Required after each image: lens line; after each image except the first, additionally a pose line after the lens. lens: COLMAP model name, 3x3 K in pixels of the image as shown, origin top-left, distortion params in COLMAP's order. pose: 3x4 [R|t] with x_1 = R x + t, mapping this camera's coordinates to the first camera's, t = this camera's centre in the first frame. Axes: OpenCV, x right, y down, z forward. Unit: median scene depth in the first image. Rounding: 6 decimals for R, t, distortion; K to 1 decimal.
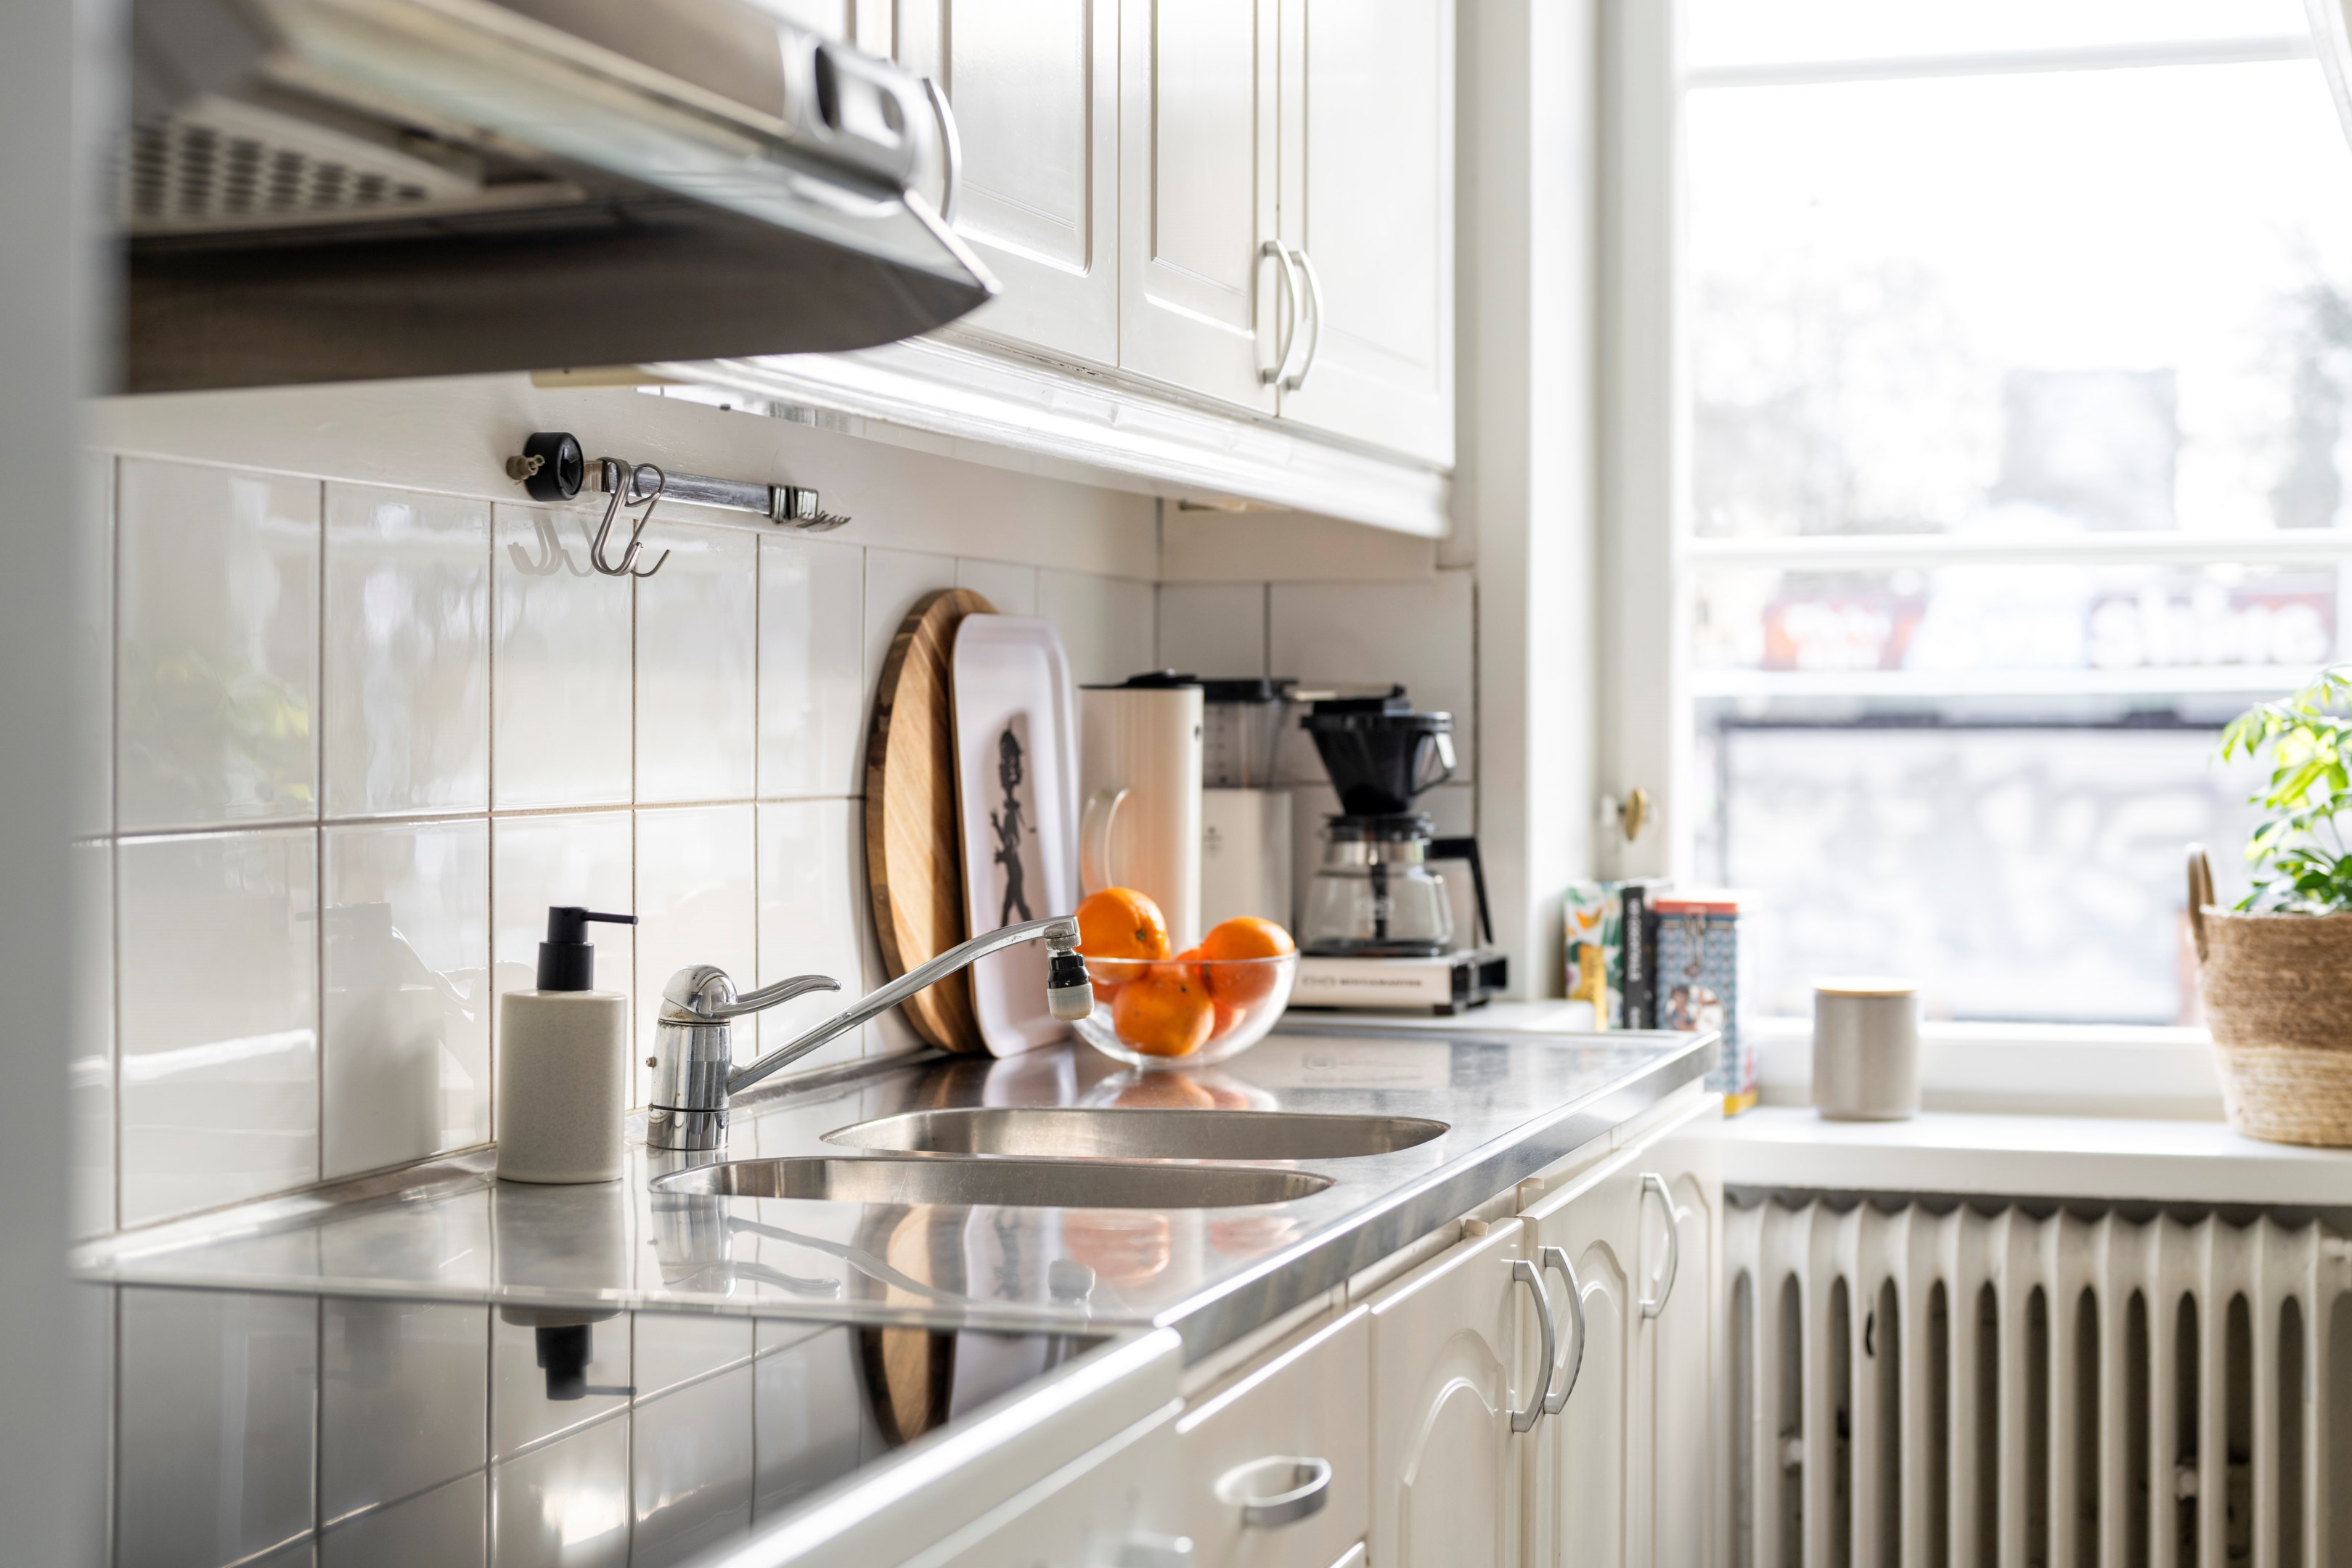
lens RADIAL K [[3550.7, 0, 1350.8], [0, 3550.7, 734.4], [0, 0, 1]] dist [0.013438, -0.042226]
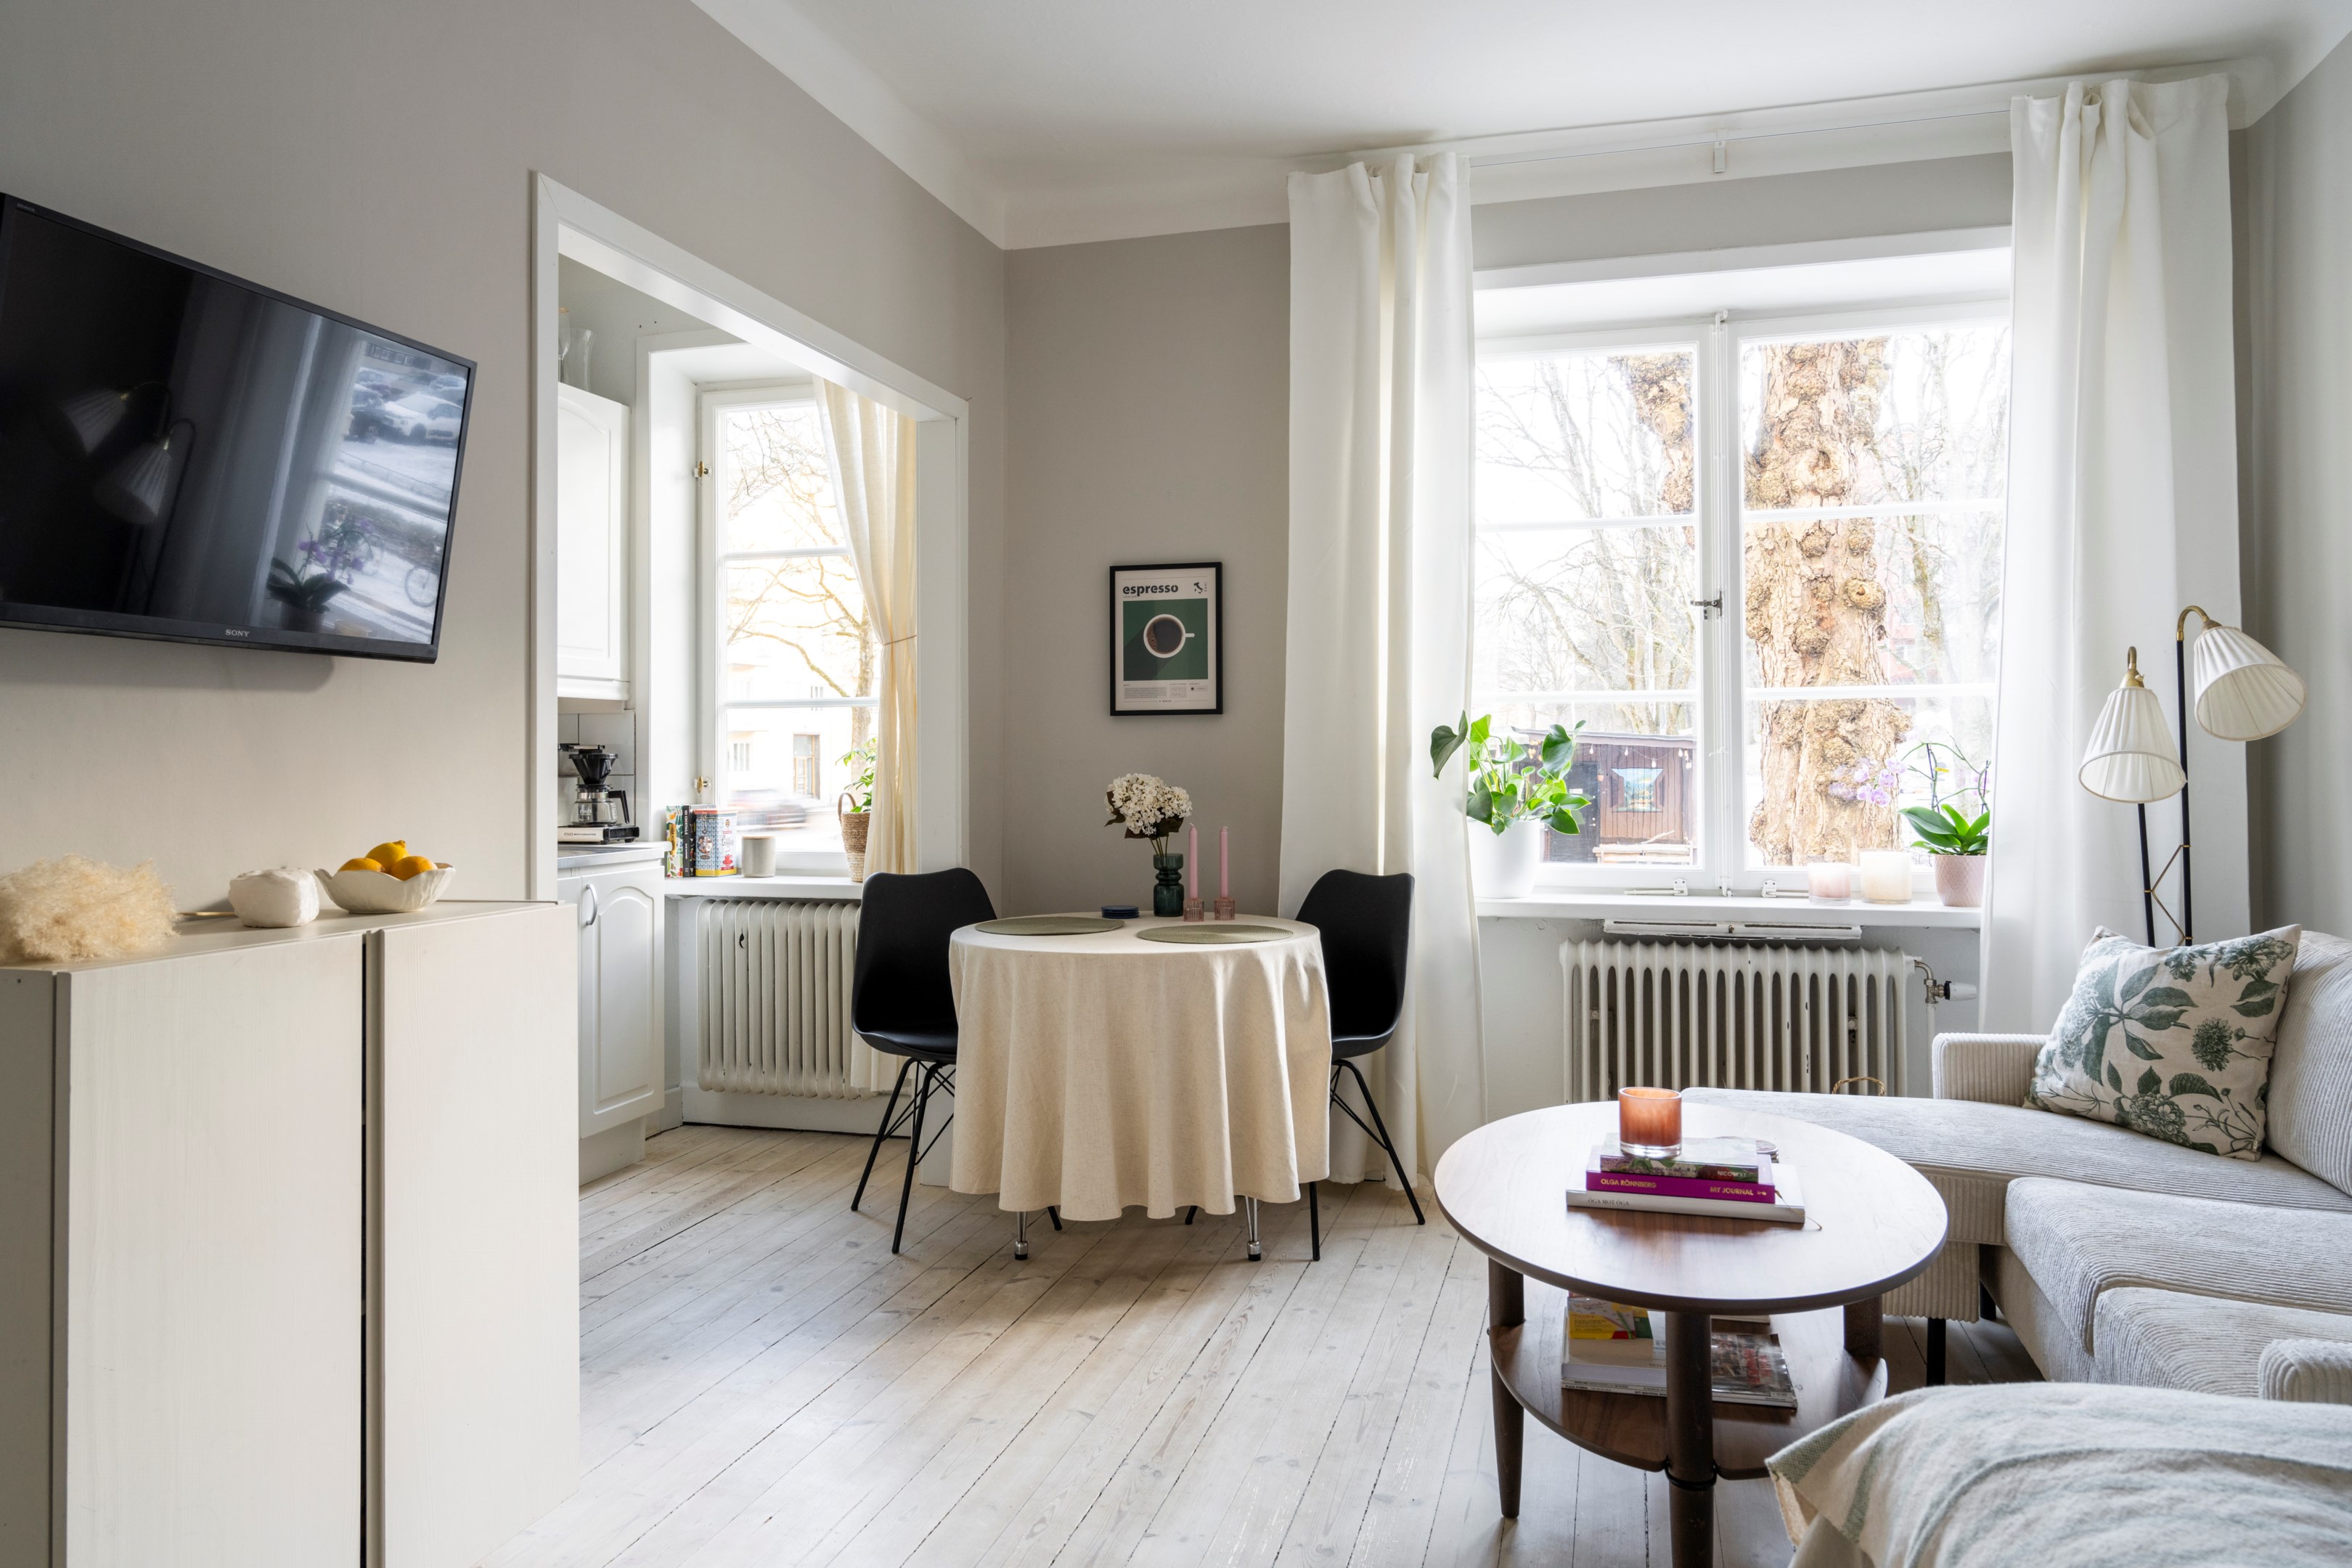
lens RADIAL K [[1651.9, 0, 1125.3], [0, 1651.9, 722.1], [0, 0, 1]] dist [-0.004575, -0.001193]
pose [[0.999832, -0.006511, -0.017112, 0.528456], [0.006068, 0.999649, -0.025798, 0.007491], [0.017274, 0.025689, 0.999521, -0.532281]]
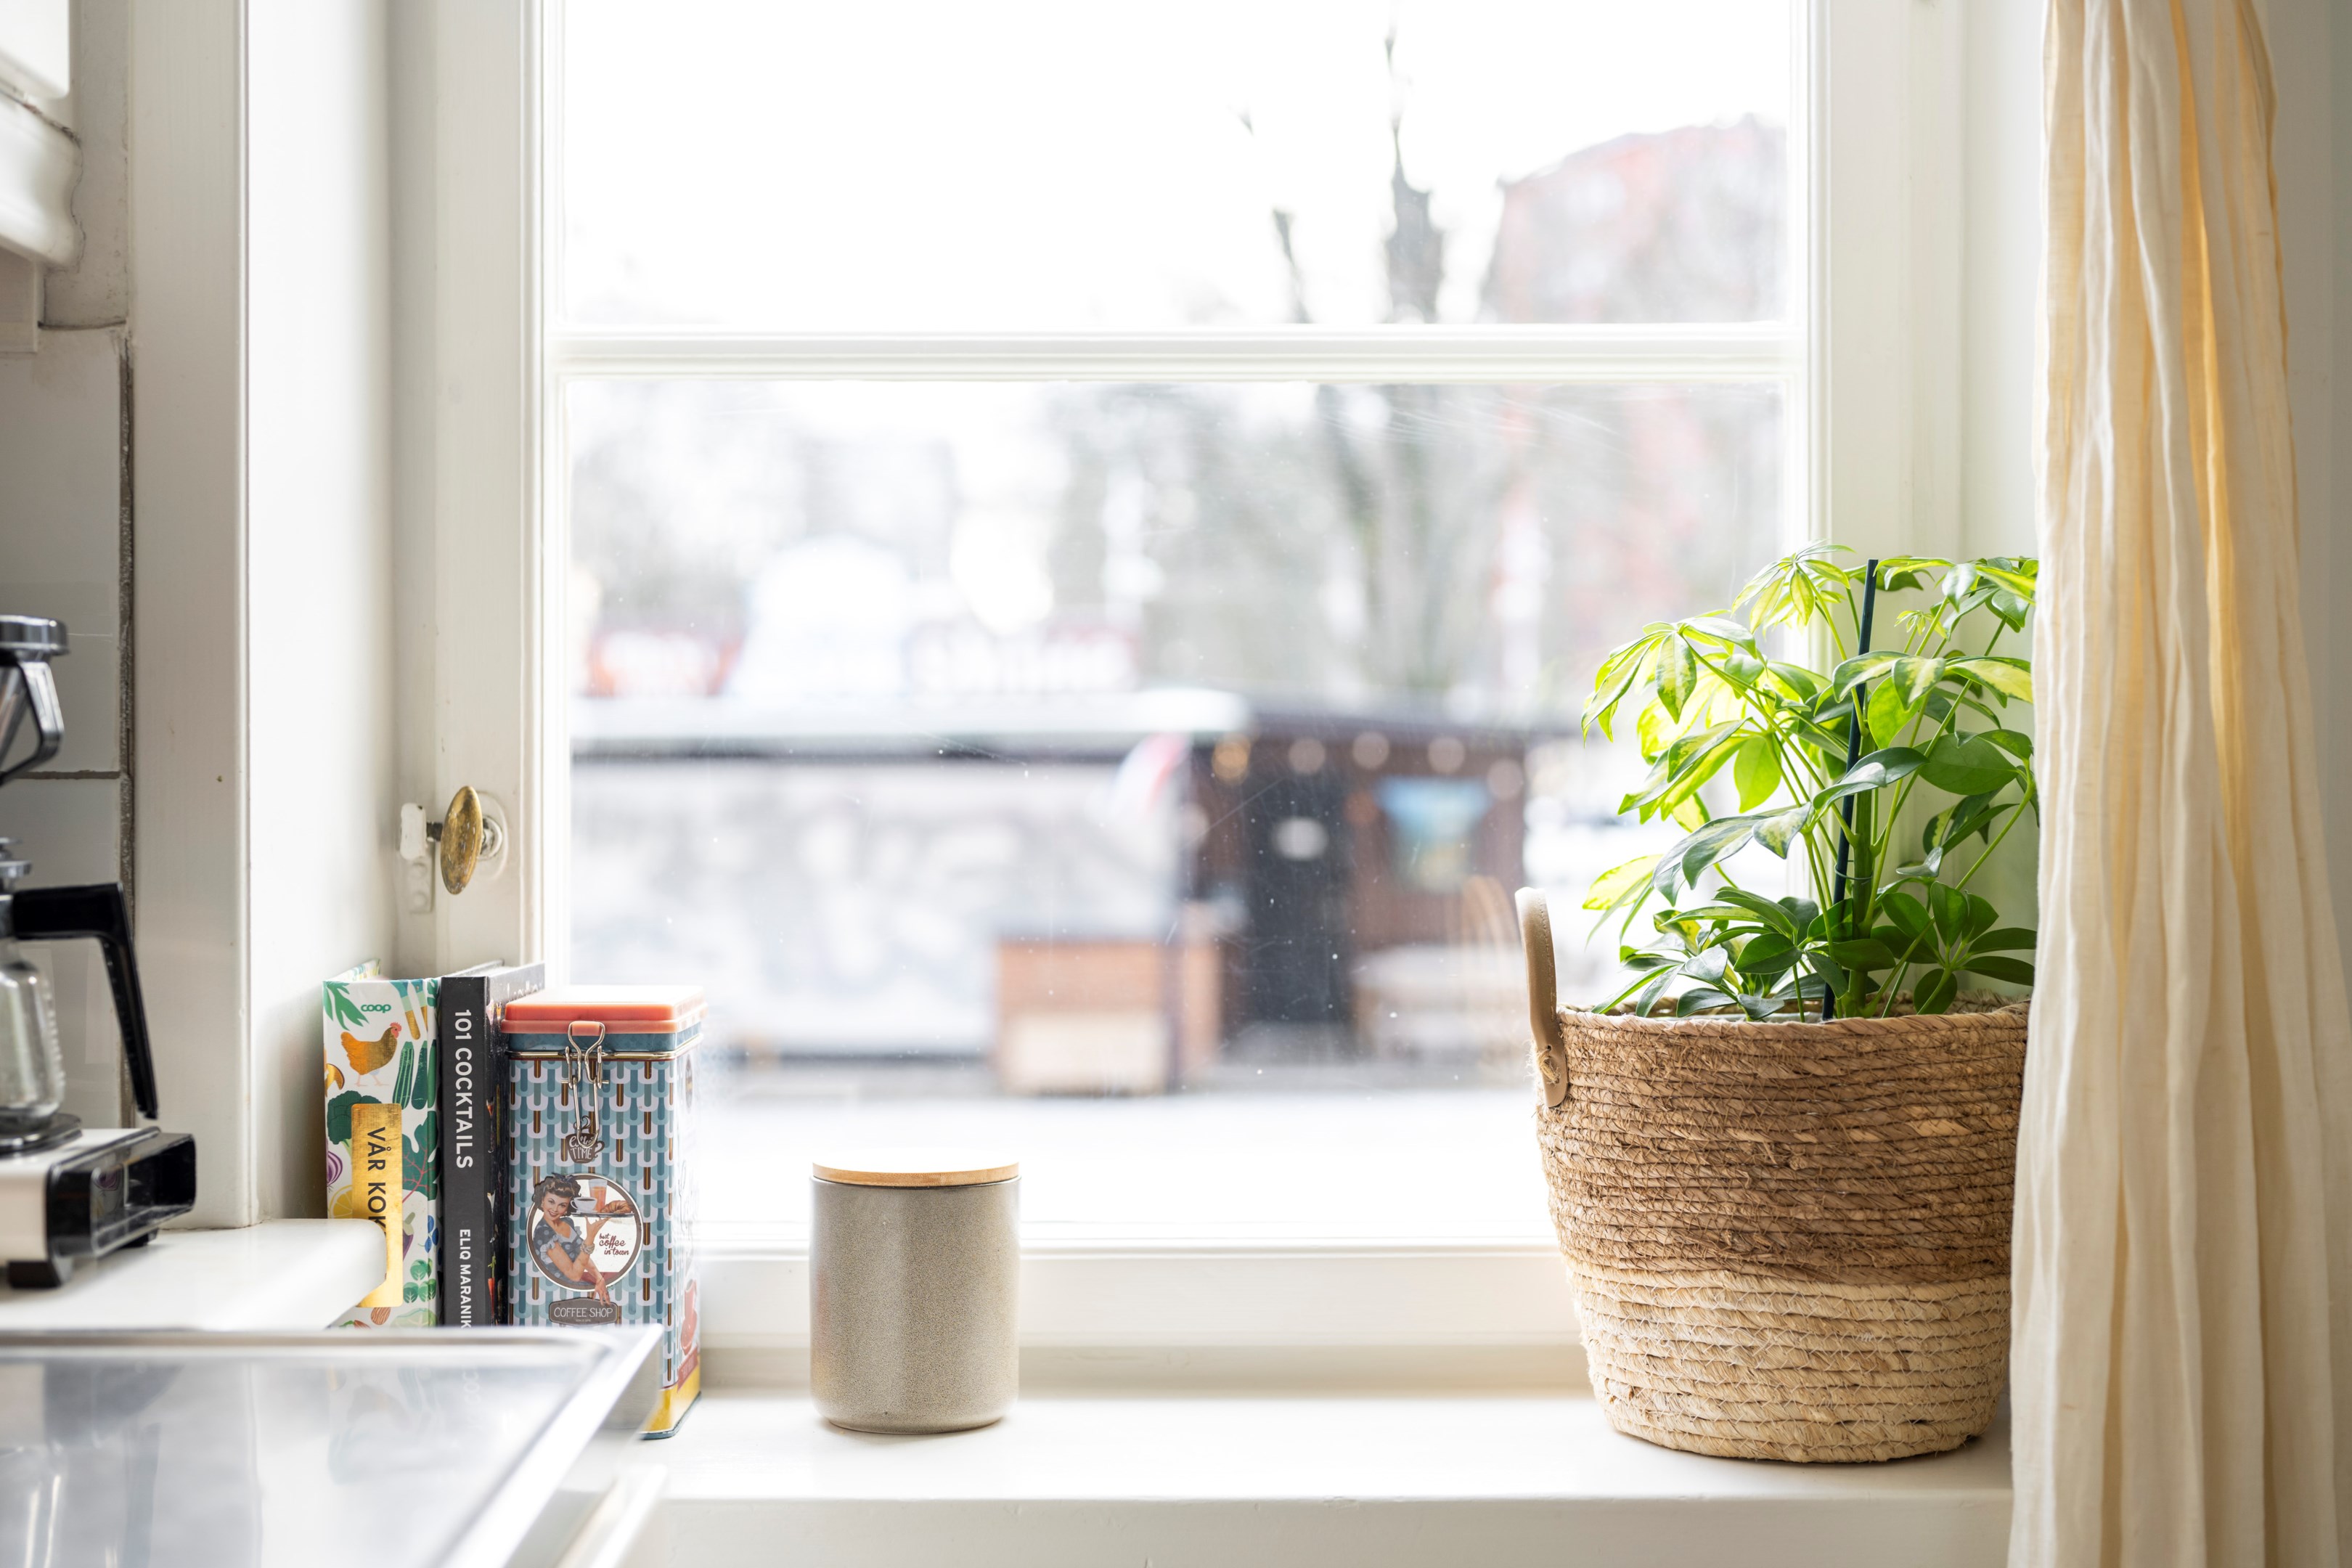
lens RADIAL K [[3443.9, 0, 1226.5], [0, 3443.9, 787.2], [0, 0, 1]] dist [-0.004253, -0.052941]
pose [[0.955029, -0.000638, 0.296512, 0.040240], [-0.000760, 0.999989, 0.004600, 0.013568], [-0.296512, -0.004618, 0.955018, 0.524814]]
